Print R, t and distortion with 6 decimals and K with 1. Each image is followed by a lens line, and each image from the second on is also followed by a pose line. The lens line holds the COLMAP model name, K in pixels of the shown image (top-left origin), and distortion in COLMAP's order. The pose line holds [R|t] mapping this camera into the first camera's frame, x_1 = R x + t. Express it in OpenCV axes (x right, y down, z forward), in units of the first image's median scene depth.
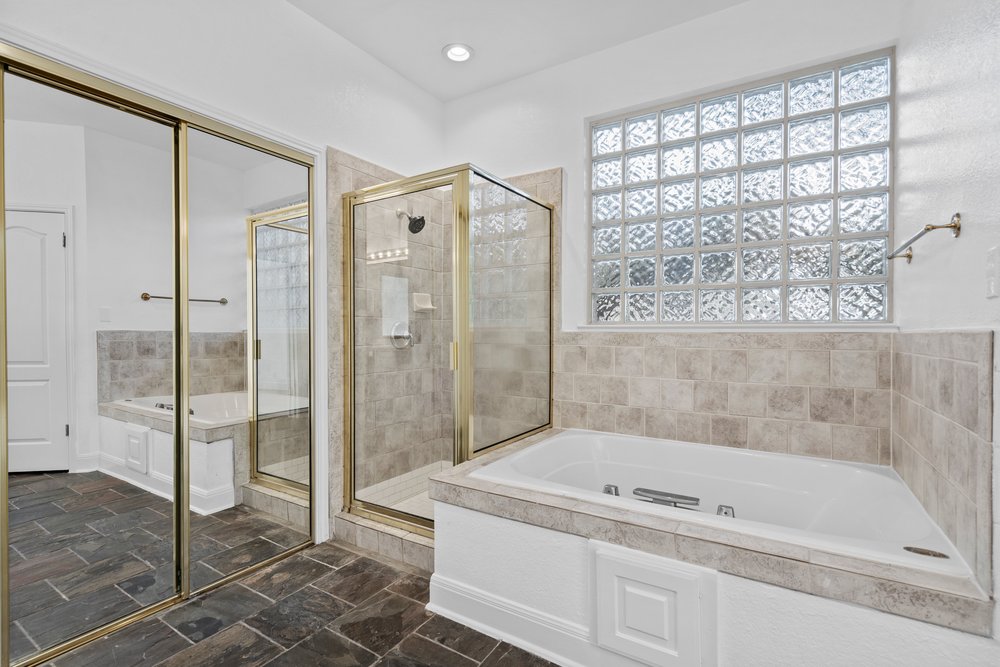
lens RADIAL K [[462.8, 0, 500.2], [0, 462.8, 336.4], [0, 0, 1]] dist [0.000080, 0.000785]
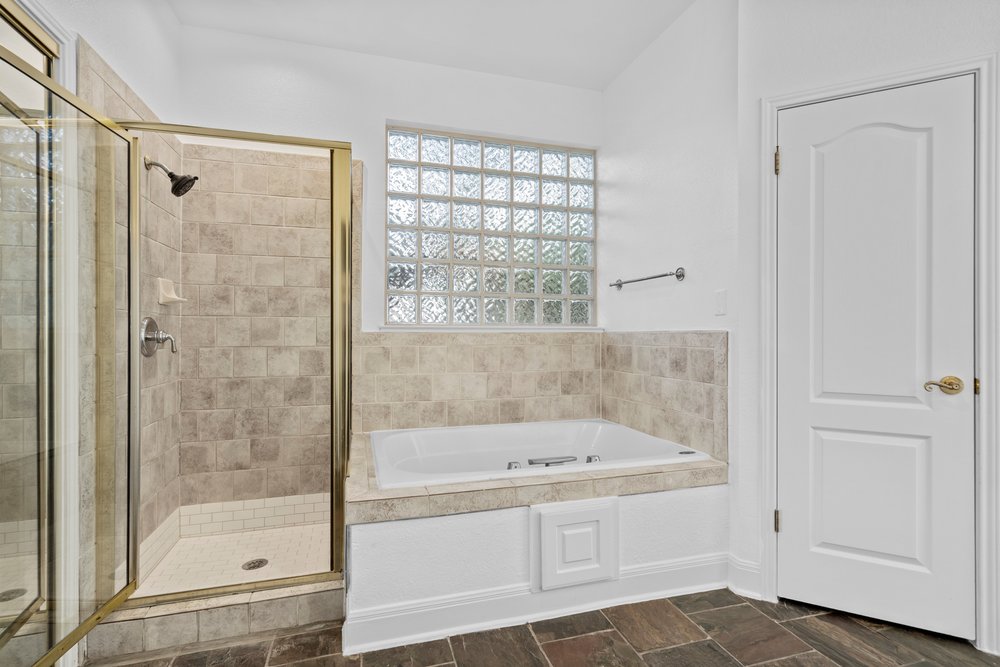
lens RADIAL K [[480.6, 0, 500.0], [0, 480.6, 333.5], [0, 0, 1]] dist [0.000733, 0.000794]
pose [[0.660731, -0.001420, 0.750622, -0.525428], [0.008276, 0.999951, -0.005393, 0.000723], [-0.750577, 0.009775, 0.660710, 0.159895]]
